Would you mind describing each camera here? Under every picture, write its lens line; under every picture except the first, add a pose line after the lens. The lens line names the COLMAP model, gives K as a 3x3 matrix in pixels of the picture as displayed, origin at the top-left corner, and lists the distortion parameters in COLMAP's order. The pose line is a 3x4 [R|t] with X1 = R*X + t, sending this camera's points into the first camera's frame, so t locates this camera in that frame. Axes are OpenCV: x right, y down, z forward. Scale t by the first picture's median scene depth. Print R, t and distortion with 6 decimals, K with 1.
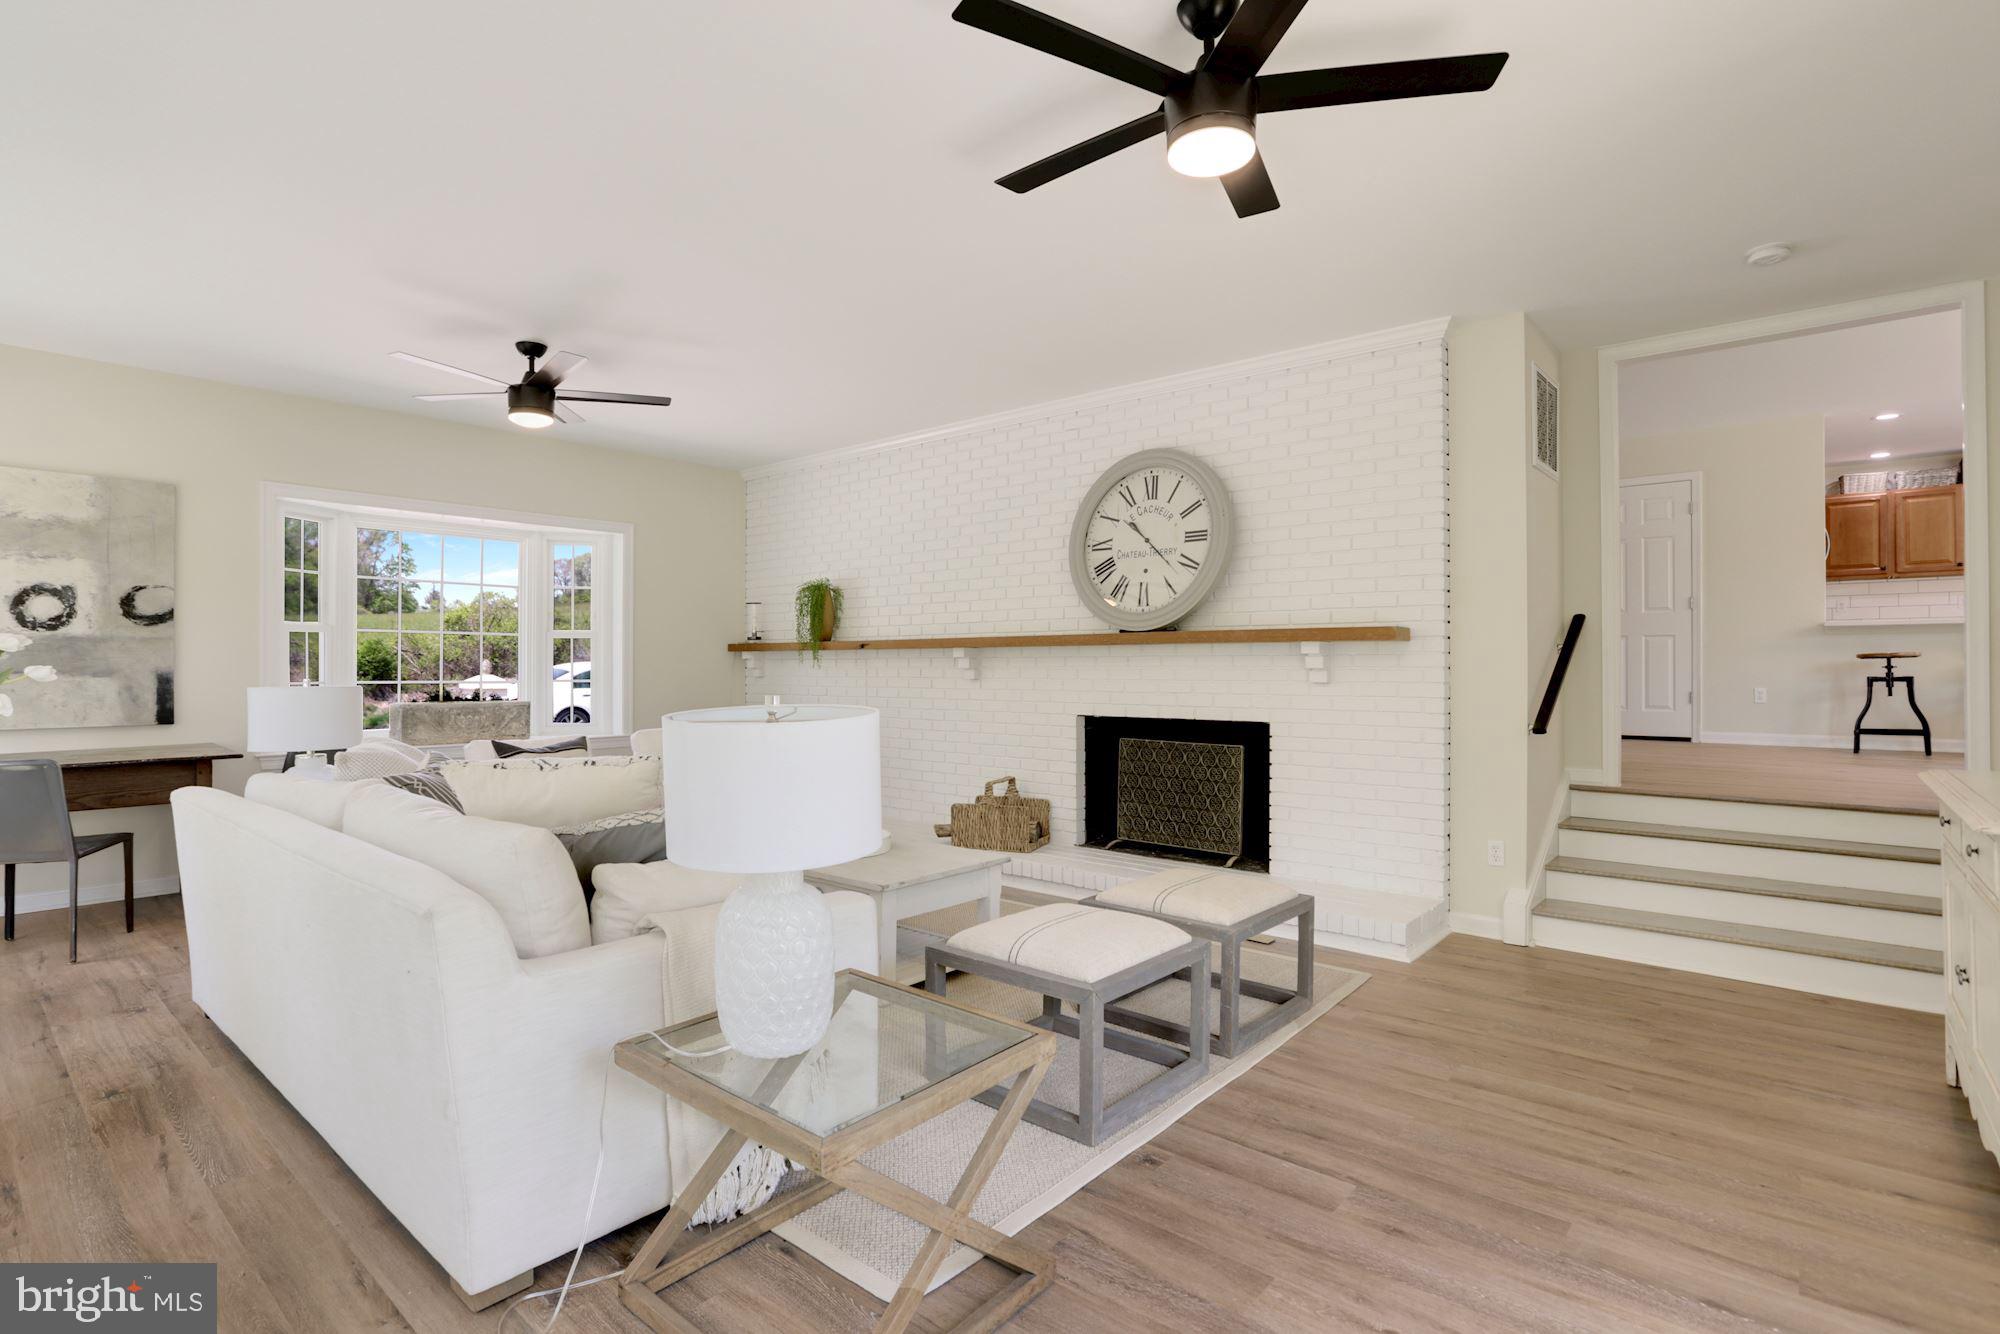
lens RADIAL K [[946.2, 0, 997.0], [0, 946.2, 661.3], [0, 0, 1]] dist [-0.032348, 0.003057]
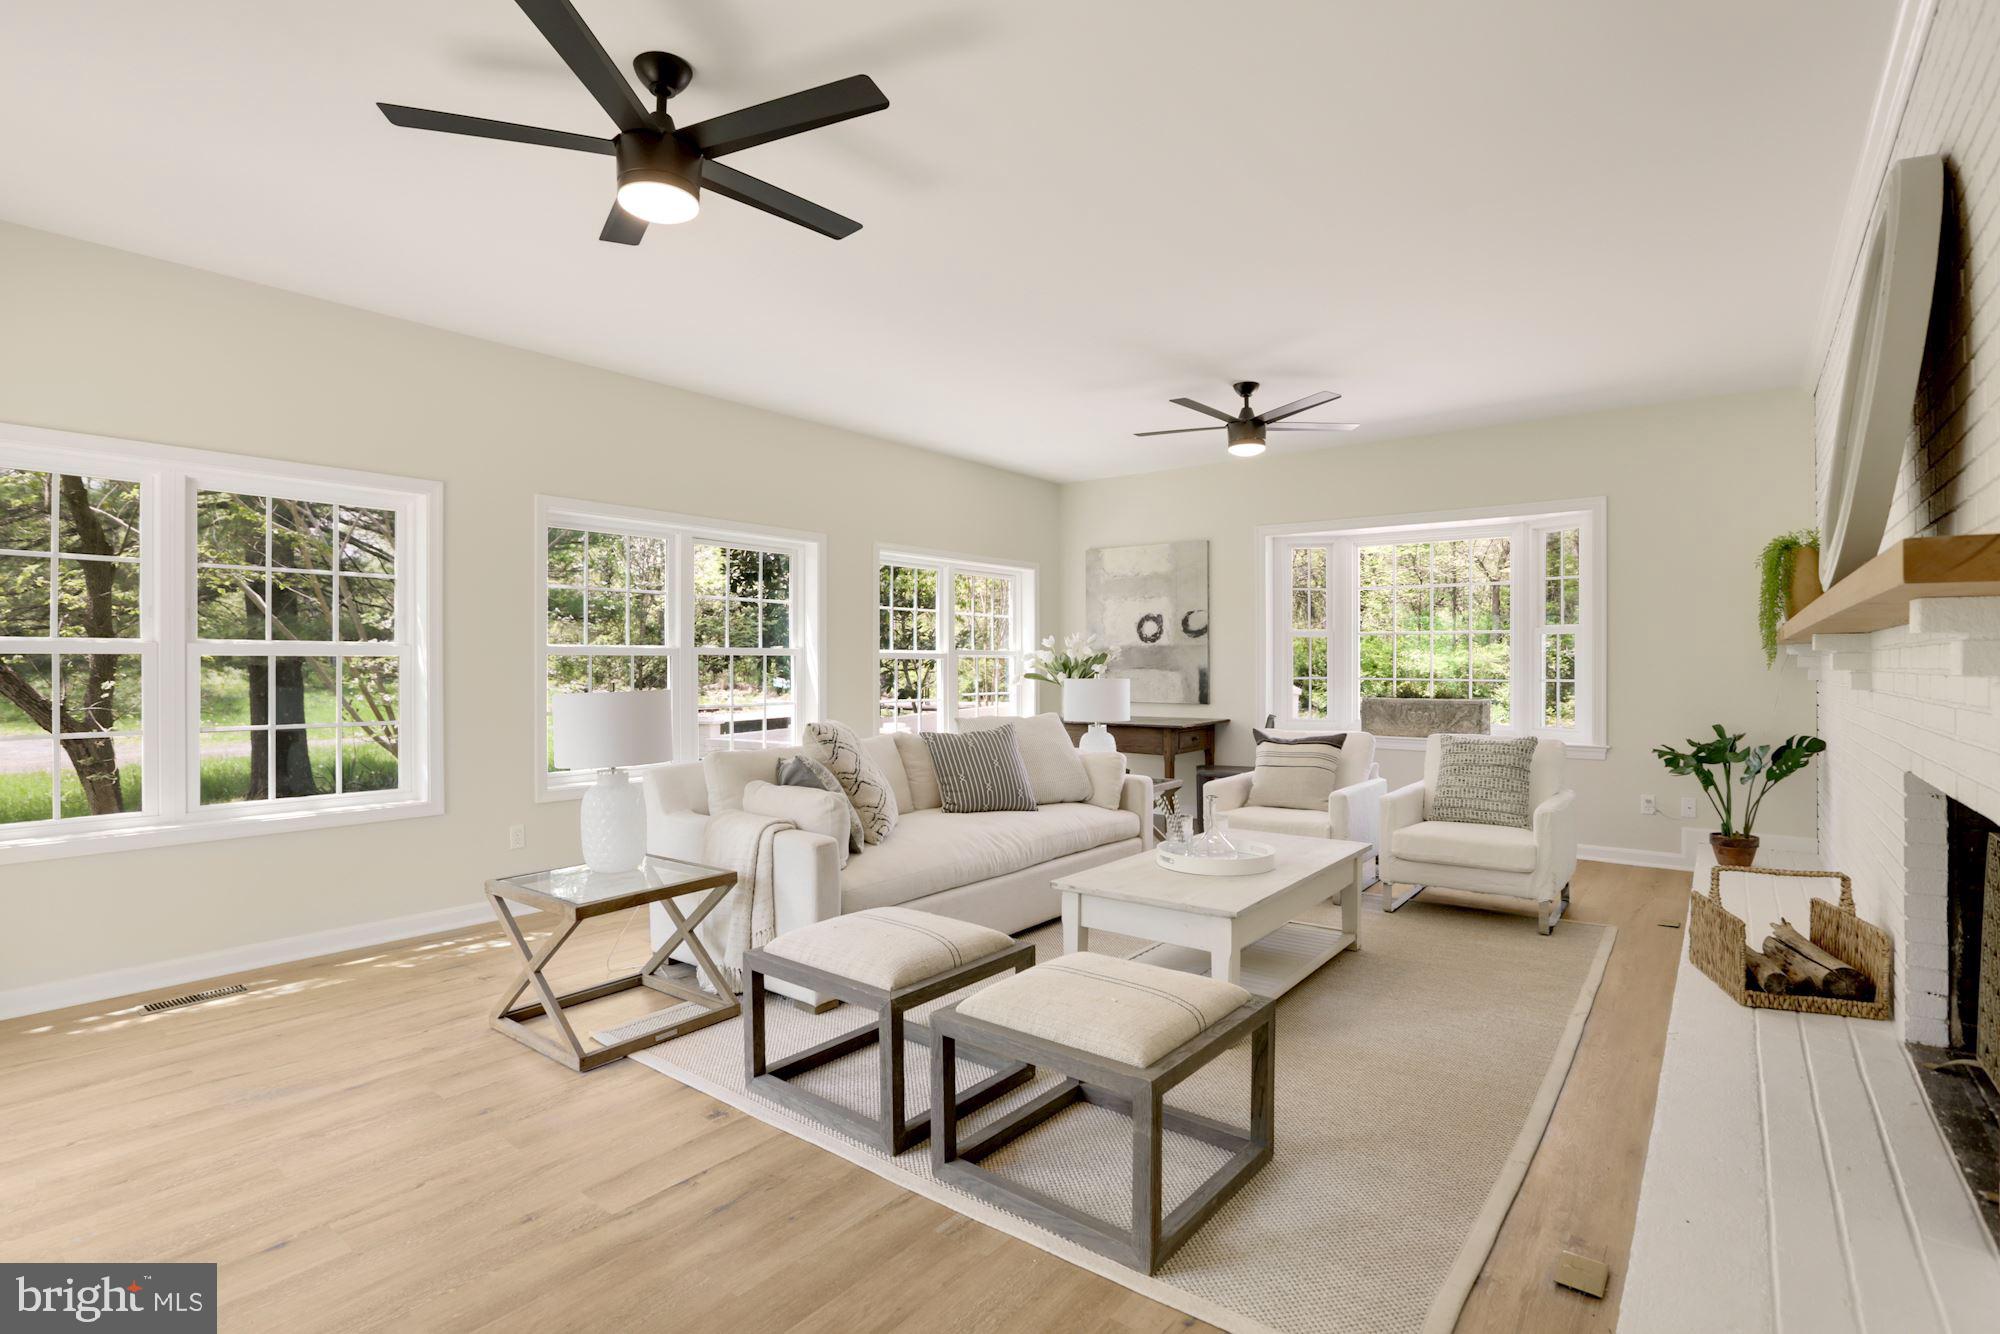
lens RADIAL K [[946.2, 0, 994.6], [0, 946.2, 668.4], [0, 0, 1]] dist [-0.032348, 0.003057]
pose [[0.050872, 0.006654, -0.998683, 0.629212], [0.002735, 0.999973, 0.006802, 0.000483], [0.998701, -0.003077, 0.050853, 0.626056]]
